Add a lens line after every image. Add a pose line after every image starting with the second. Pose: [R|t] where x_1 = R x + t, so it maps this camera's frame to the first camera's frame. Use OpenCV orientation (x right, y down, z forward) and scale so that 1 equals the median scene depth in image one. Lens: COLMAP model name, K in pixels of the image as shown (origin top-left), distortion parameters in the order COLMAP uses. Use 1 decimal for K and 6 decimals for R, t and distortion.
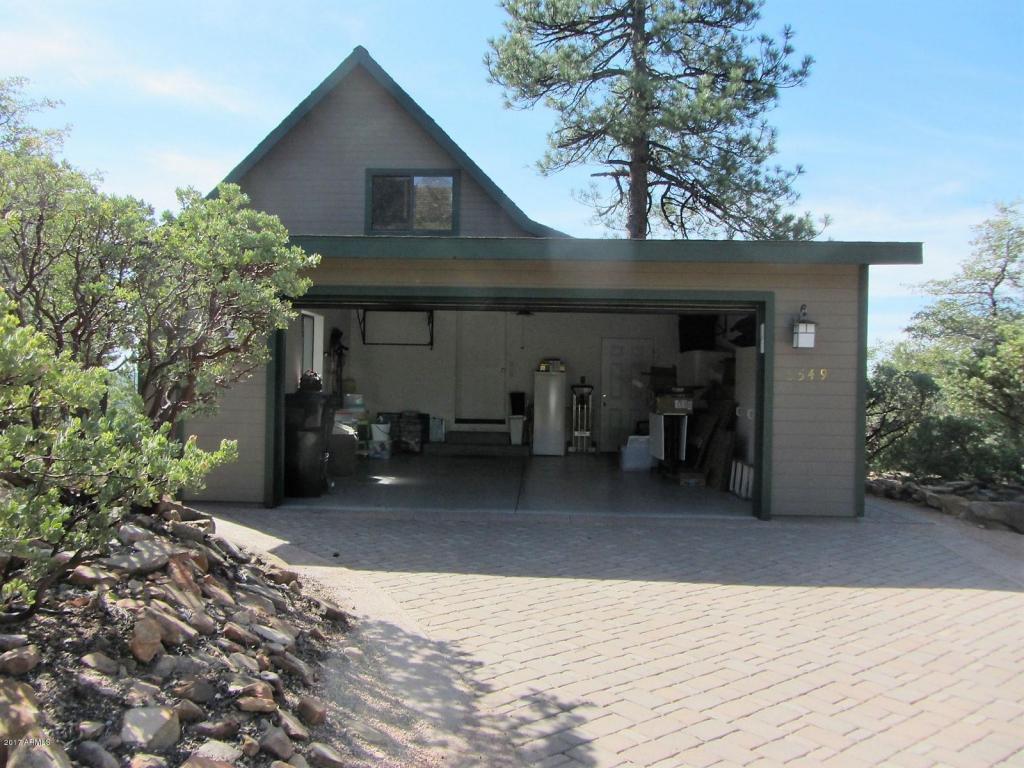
lens RADIAL K [[858.3, 0, 512.0], [0, 858.3, 384.0], [0, 0, 1]] dist [-0.034091, 0.010726]
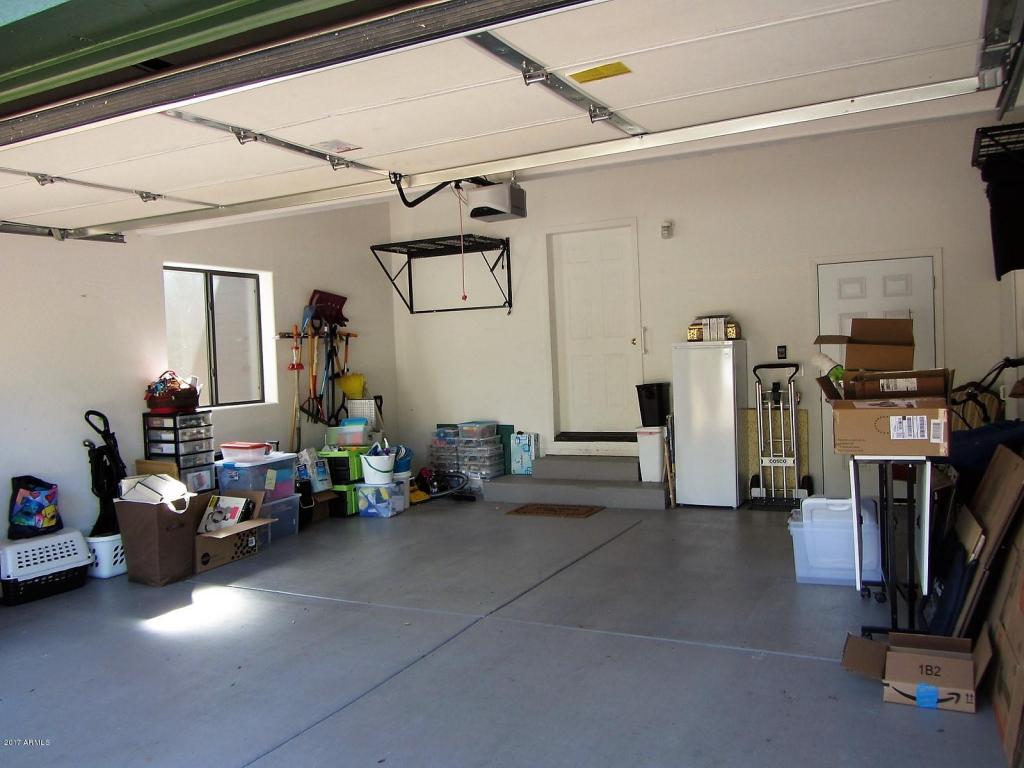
lens RADIAL K [[863.4, 0, 512.2], [0, 863.4, 394.0], [0, 0, 1]] dist [-0.024454, 0.001998]
pose [[0.905847, -0.034458, -0.422201, 0.152894], [0.055619, 0.997732, 0.037903, -0.008483], [0.419937, -0.057816, 0.905710, 0.486163]]
